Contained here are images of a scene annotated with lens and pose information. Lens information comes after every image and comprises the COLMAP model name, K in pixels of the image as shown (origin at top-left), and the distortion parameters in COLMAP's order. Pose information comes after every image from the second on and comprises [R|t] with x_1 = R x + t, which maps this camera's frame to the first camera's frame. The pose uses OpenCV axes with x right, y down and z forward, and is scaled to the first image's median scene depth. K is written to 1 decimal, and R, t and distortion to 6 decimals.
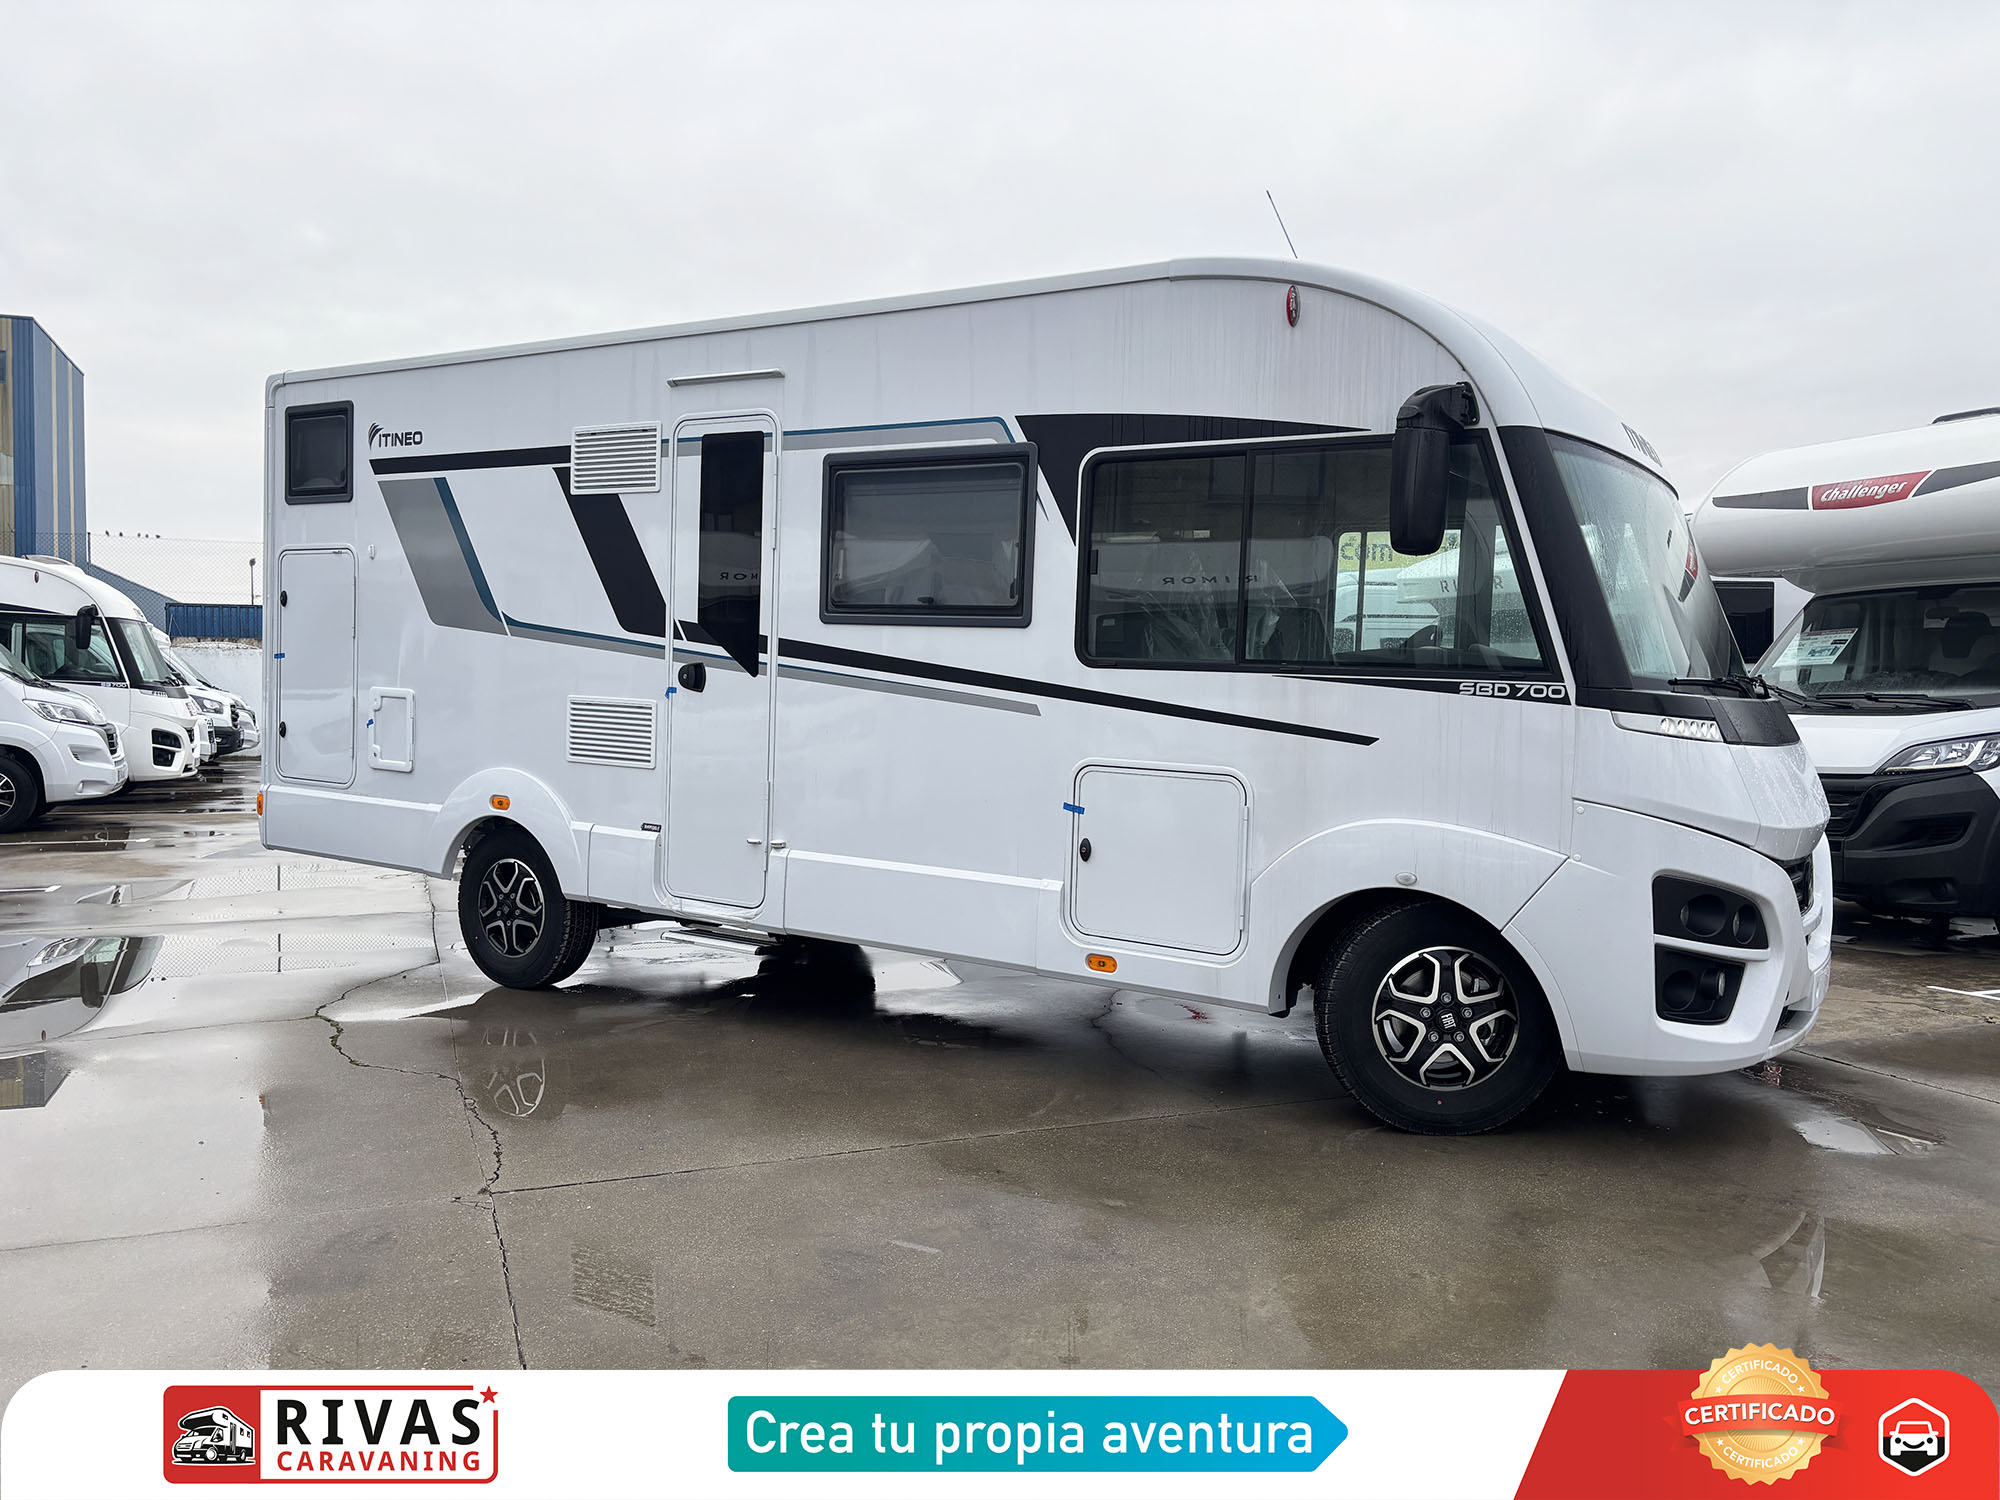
lens RADIAL K [[1510.2, 0, 1000.0], [0, 1510.2, 750.0], [0, 0, 1]] dist [0.006627, 0.000127]
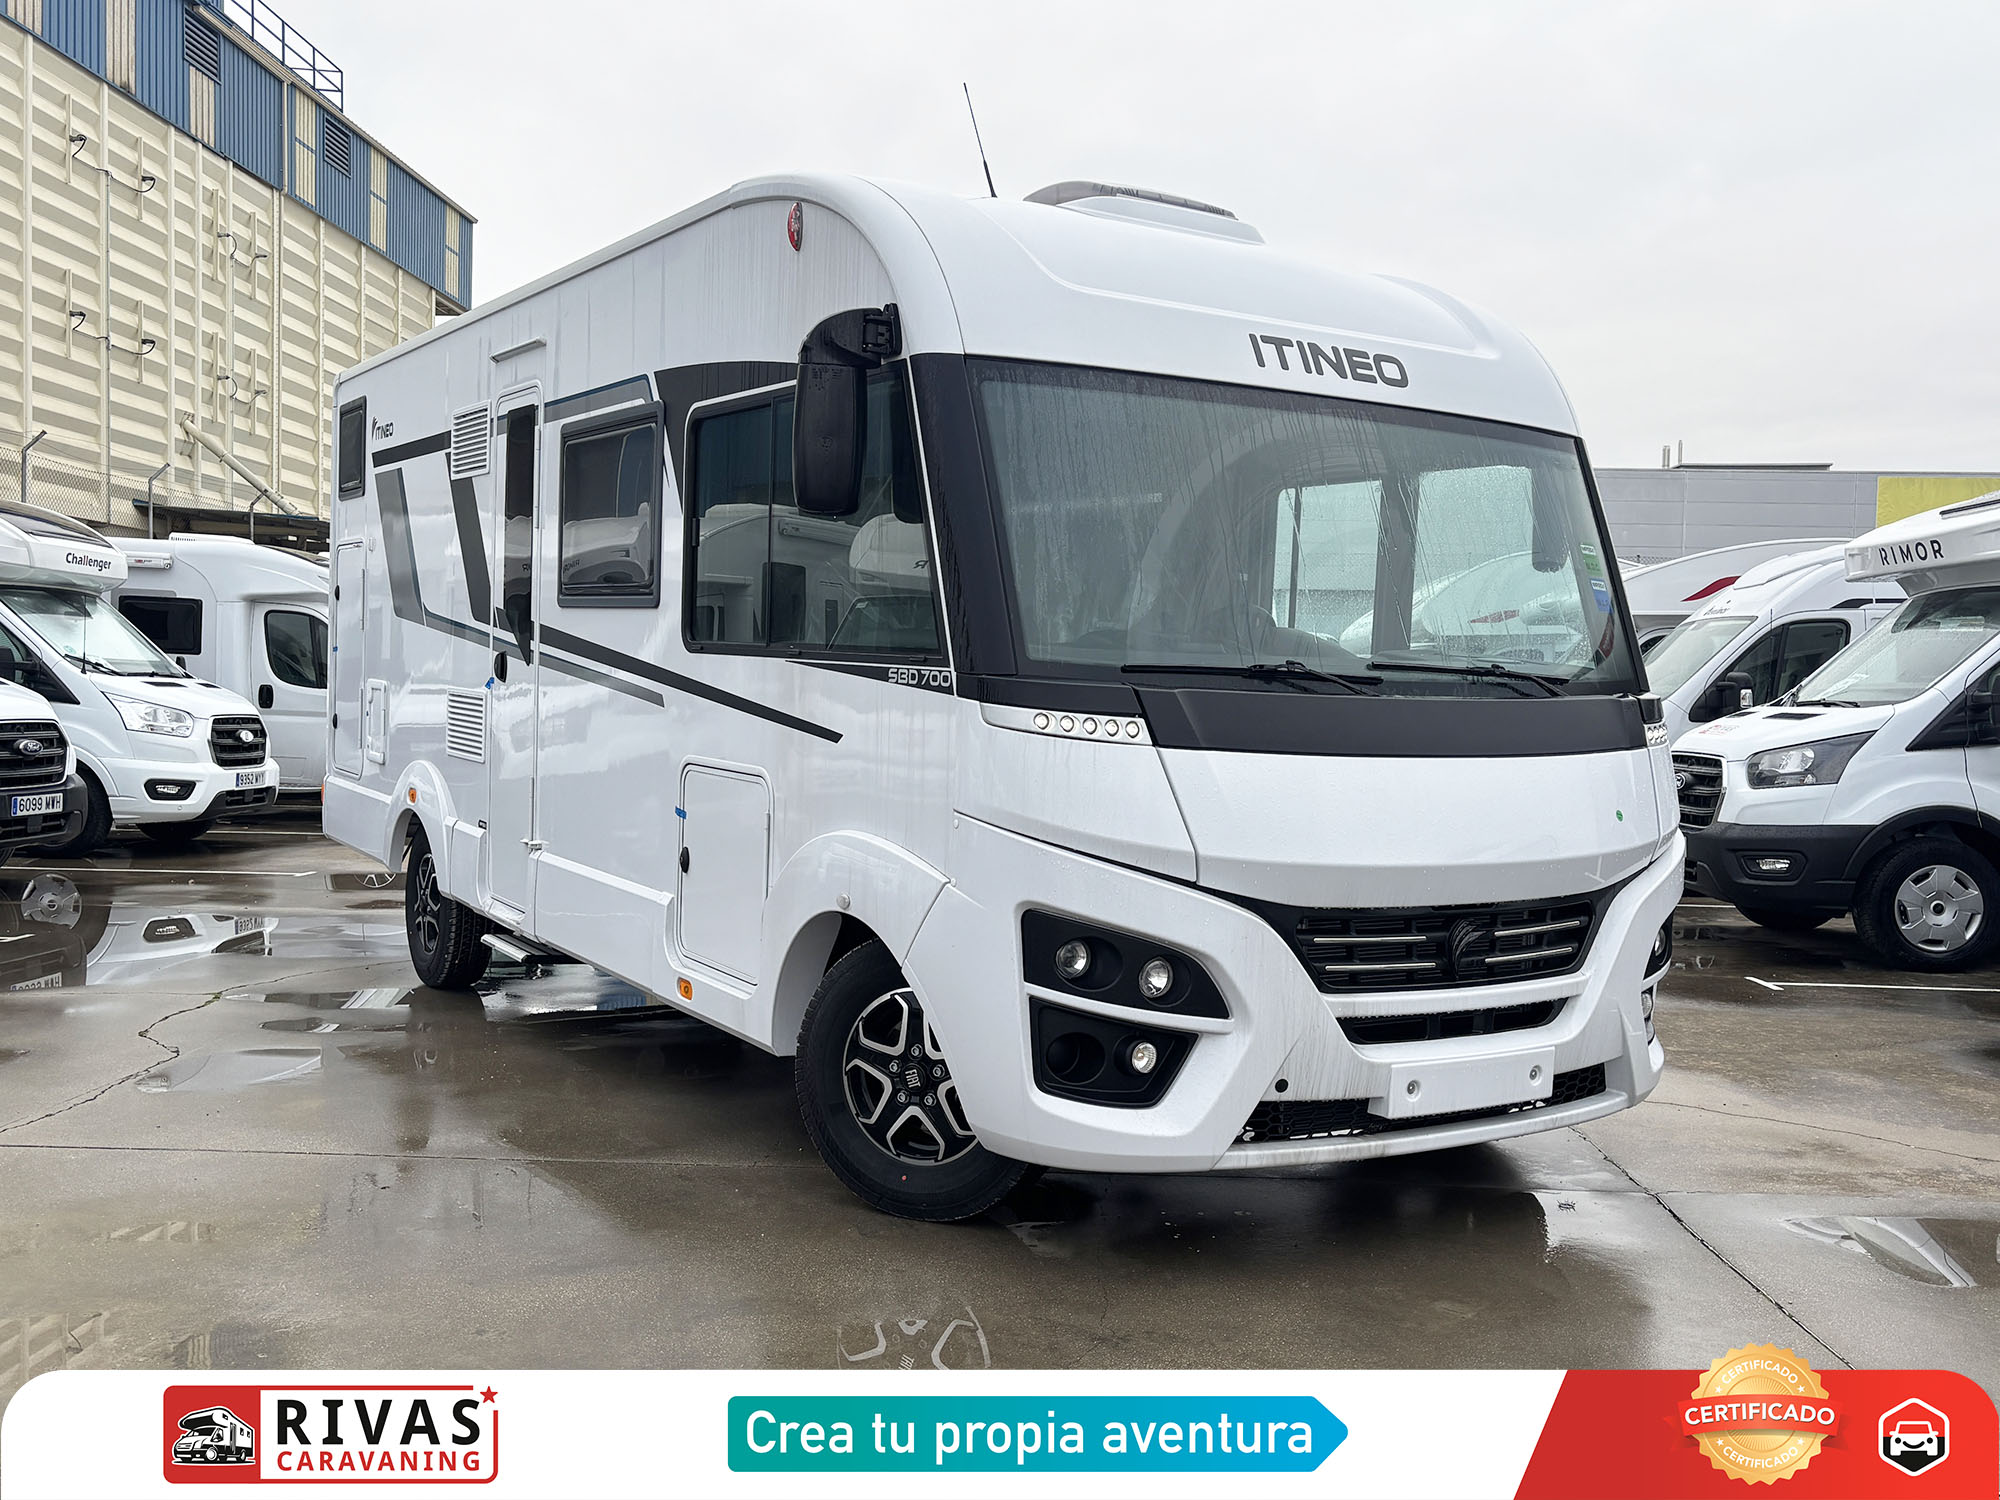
lens RADIAL K [[1823.1, 0, 1000.0], [0, 1823.1, 750.0], [0, 0, 1]] dist [0.044109, -0.007195]
pose [[0.907697, 0.021223, -0.419089, 0.750995], [-0.026910, 0.999608, -0.007663, 0.006211], [0.418762, 0.018233, 0.907913, 0.111545]]
